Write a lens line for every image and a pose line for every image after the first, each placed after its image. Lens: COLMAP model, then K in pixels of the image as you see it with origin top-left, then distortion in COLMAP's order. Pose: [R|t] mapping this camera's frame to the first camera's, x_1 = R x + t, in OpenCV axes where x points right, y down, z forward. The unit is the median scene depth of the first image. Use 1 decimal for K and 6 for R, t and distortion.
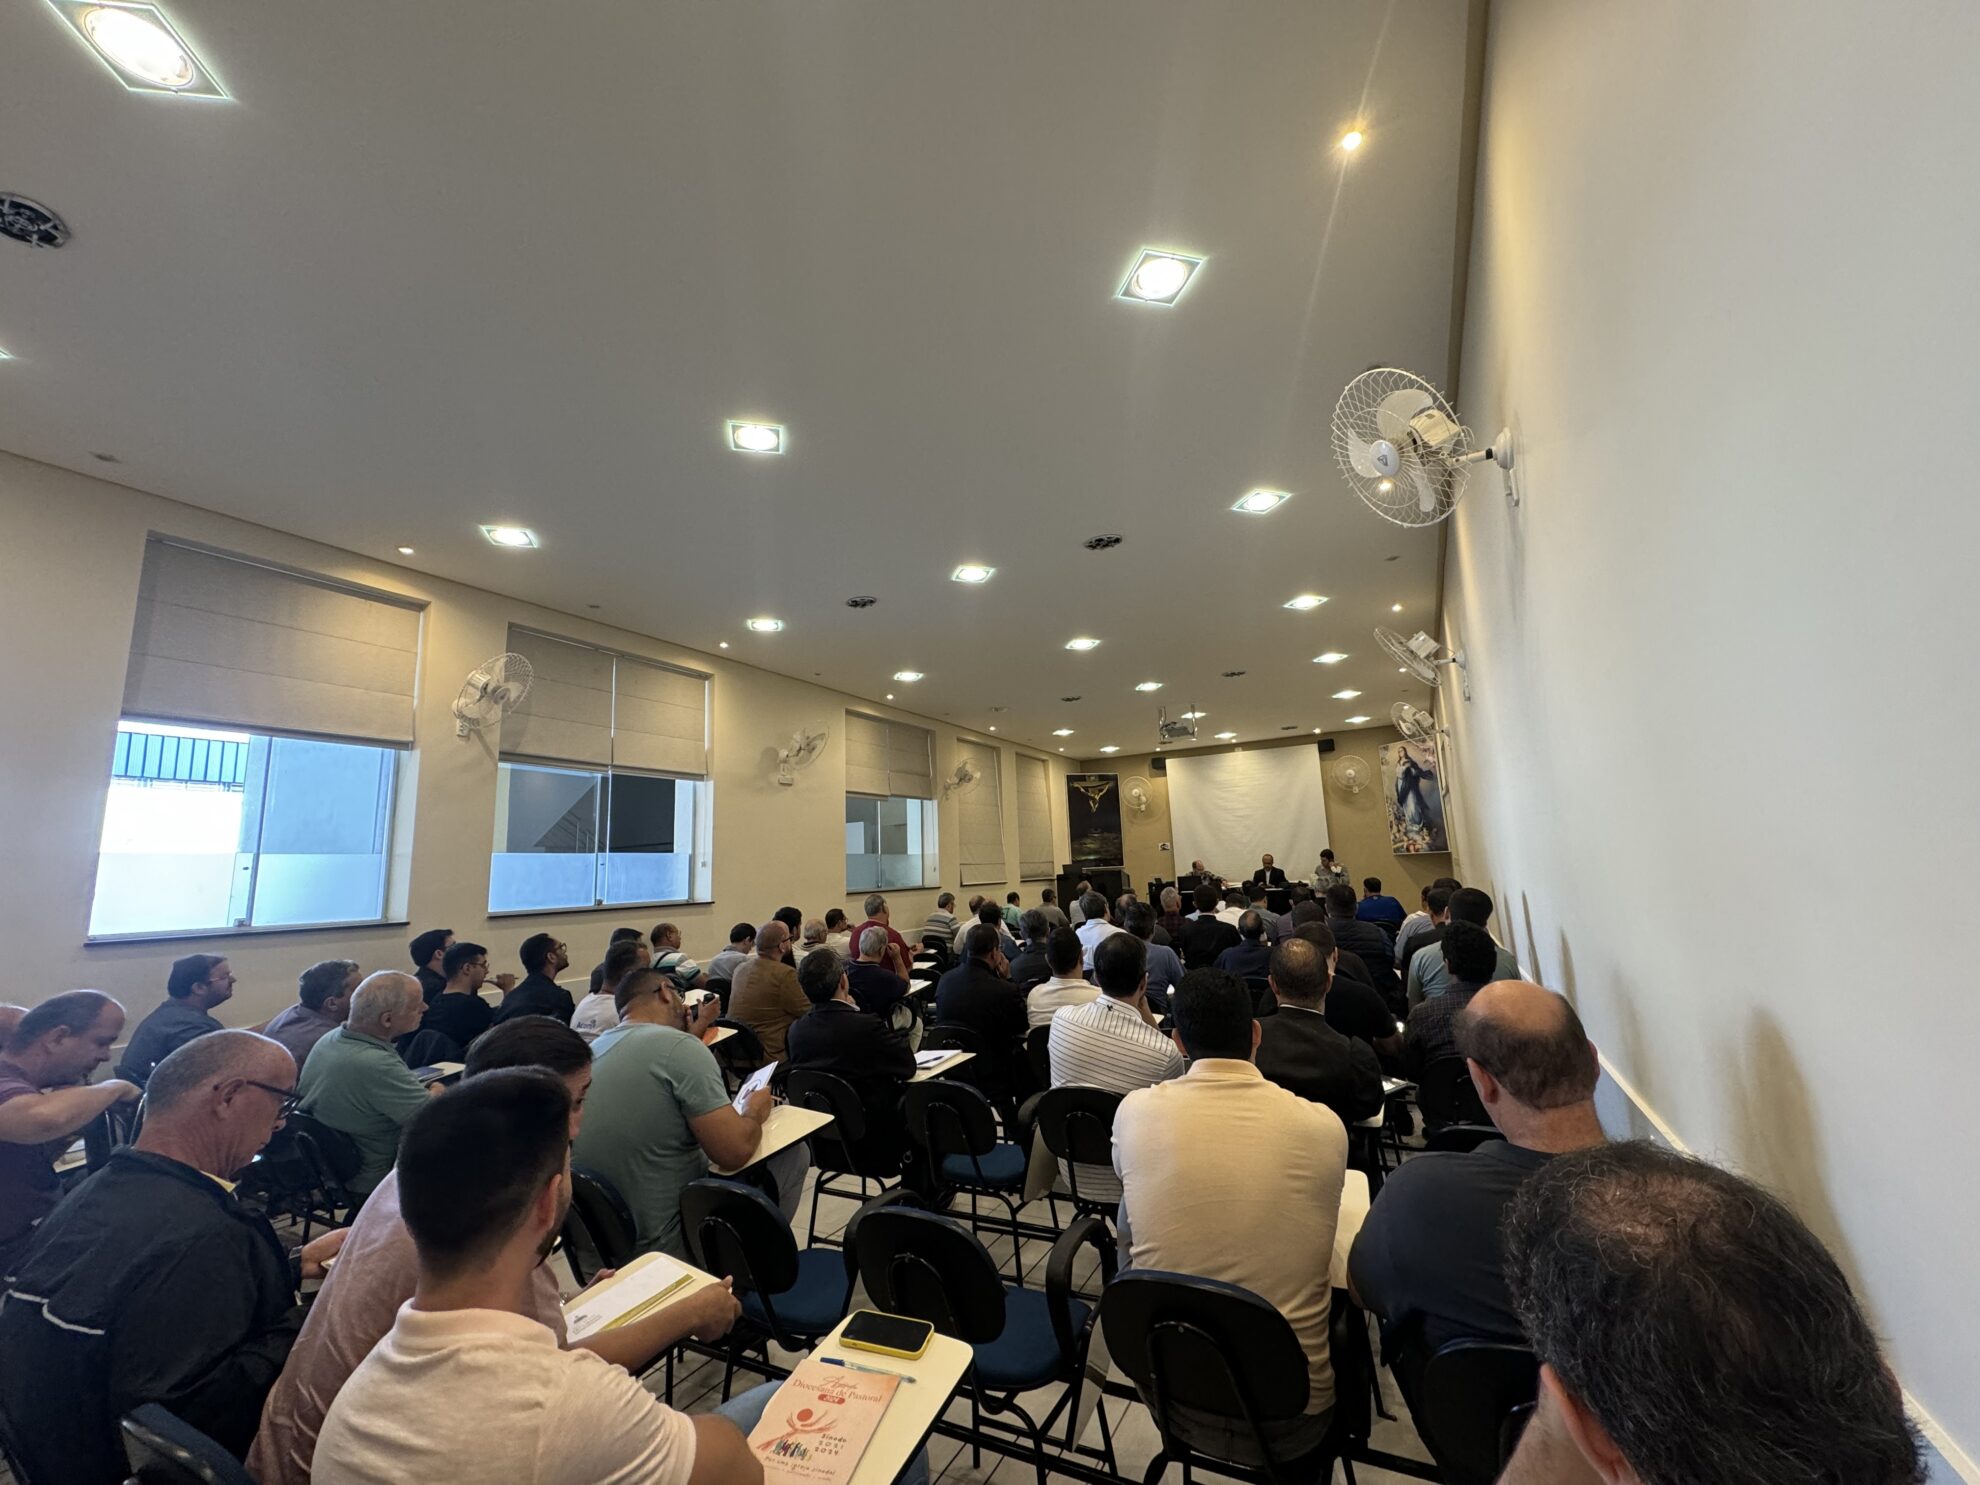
lens RADIAL K [[786.8, 0, 986.4], [0, 786.8, 737.8], [0, 0, 1]] dist [-0.001954, -0.000510]
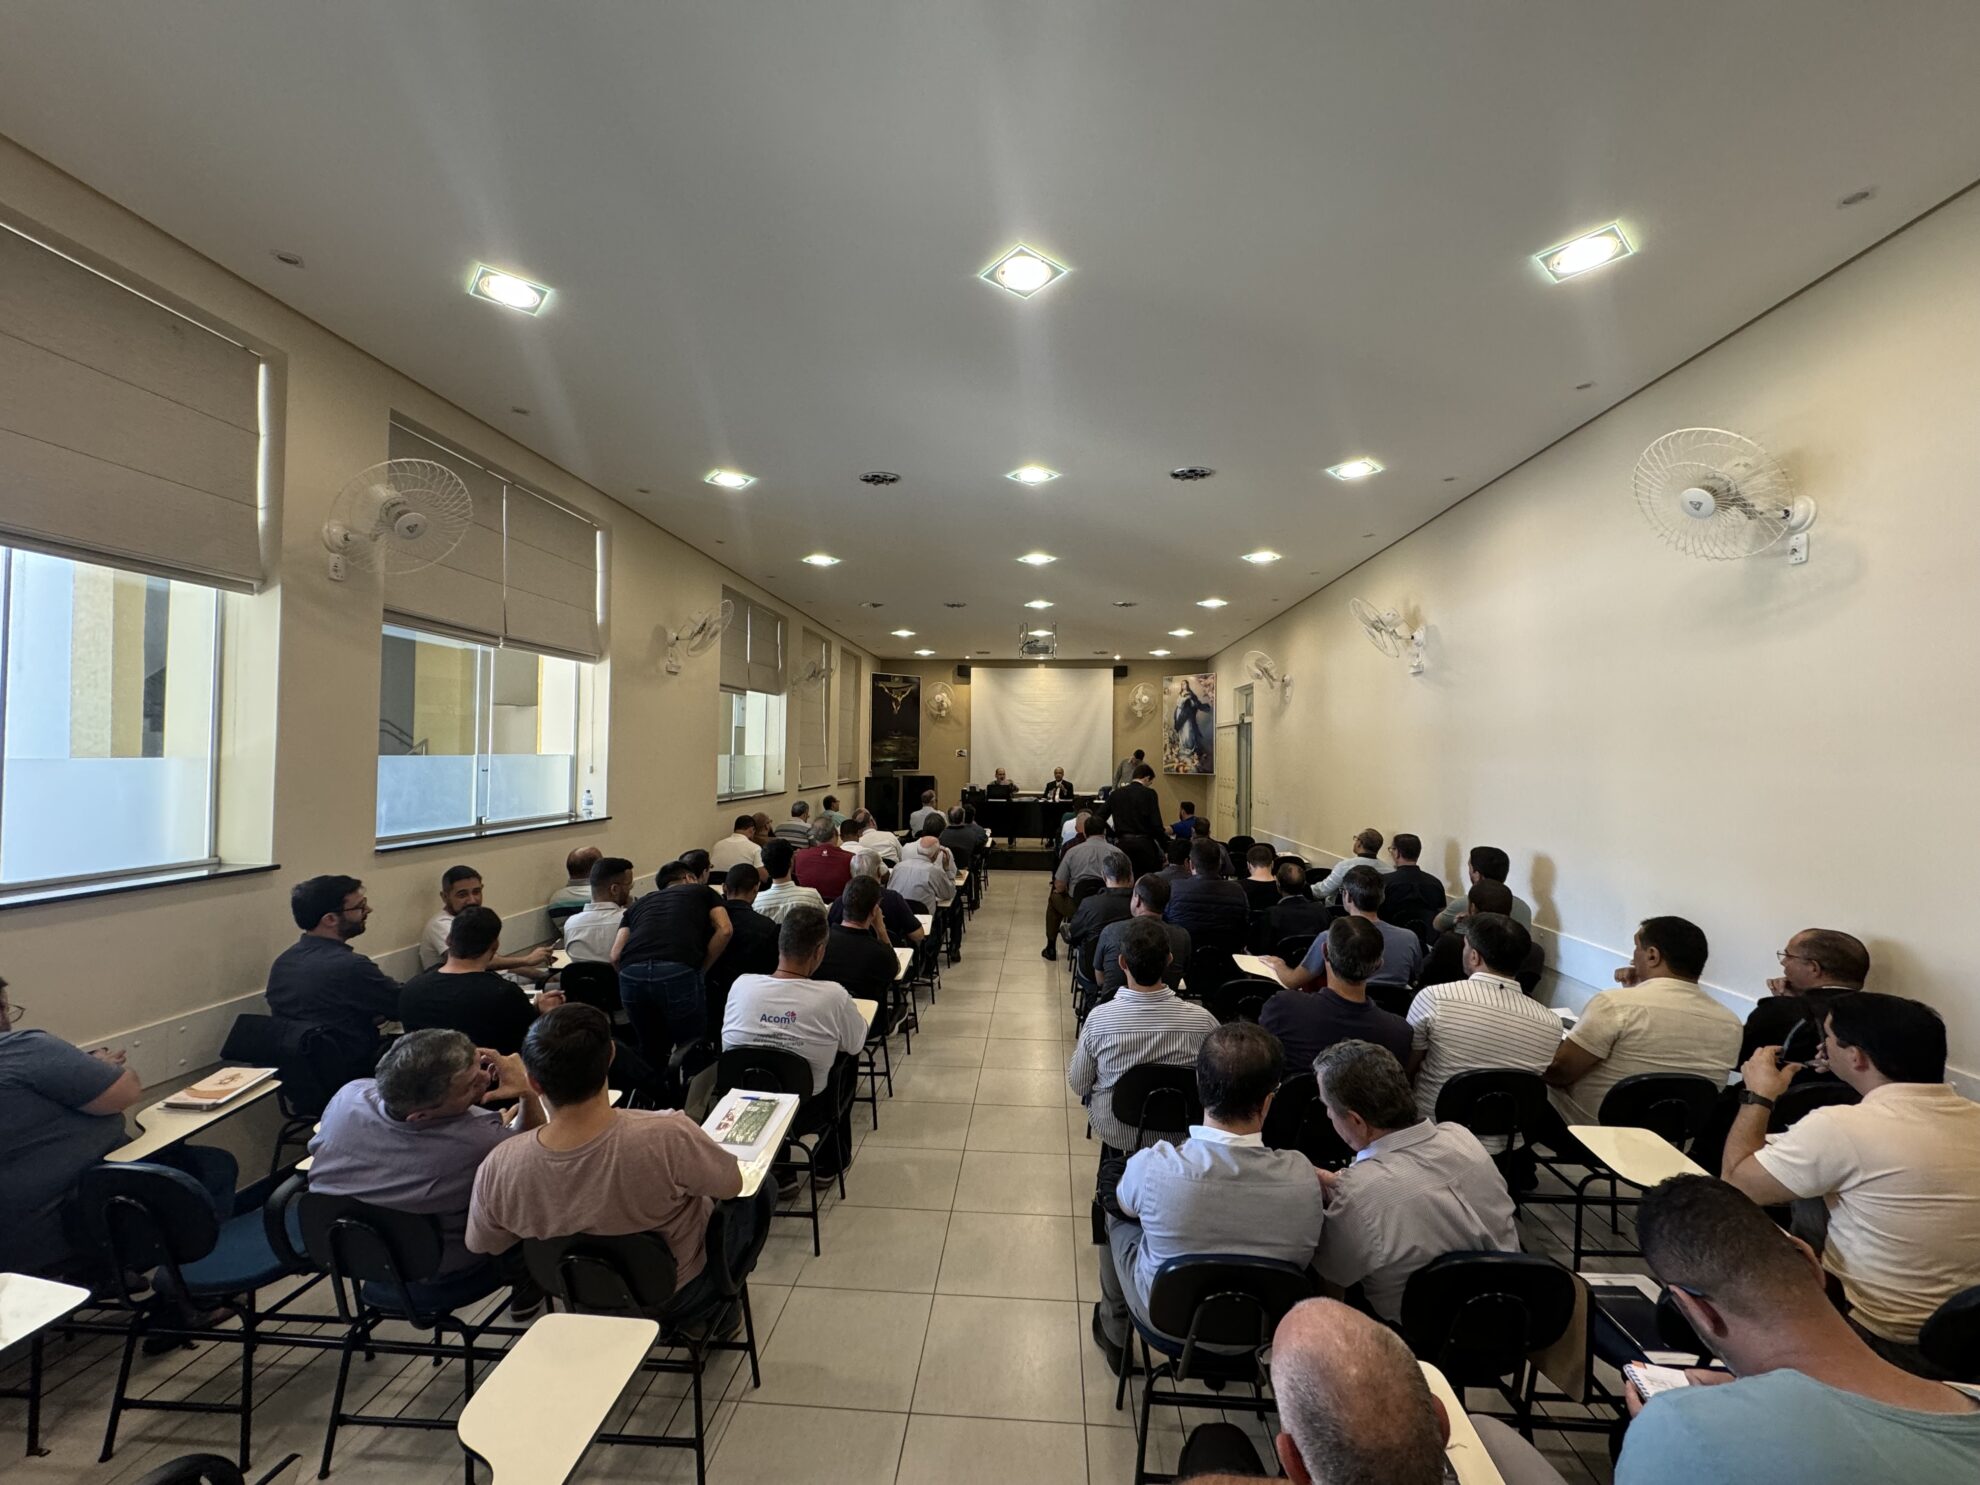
lens RADIAL K [[786.8, 0, 983.8], [0, 786.8, 740.7], [0, 0, 1]] dist [-0.001954, -0.000510]
pose [[0.912294, 0.060339, 0.405067, -0.297346], [-0.119515, 0.985258, 0.122408, -0.010491], [-0.391709, -0.160084, 0.906056, 0.125573]]
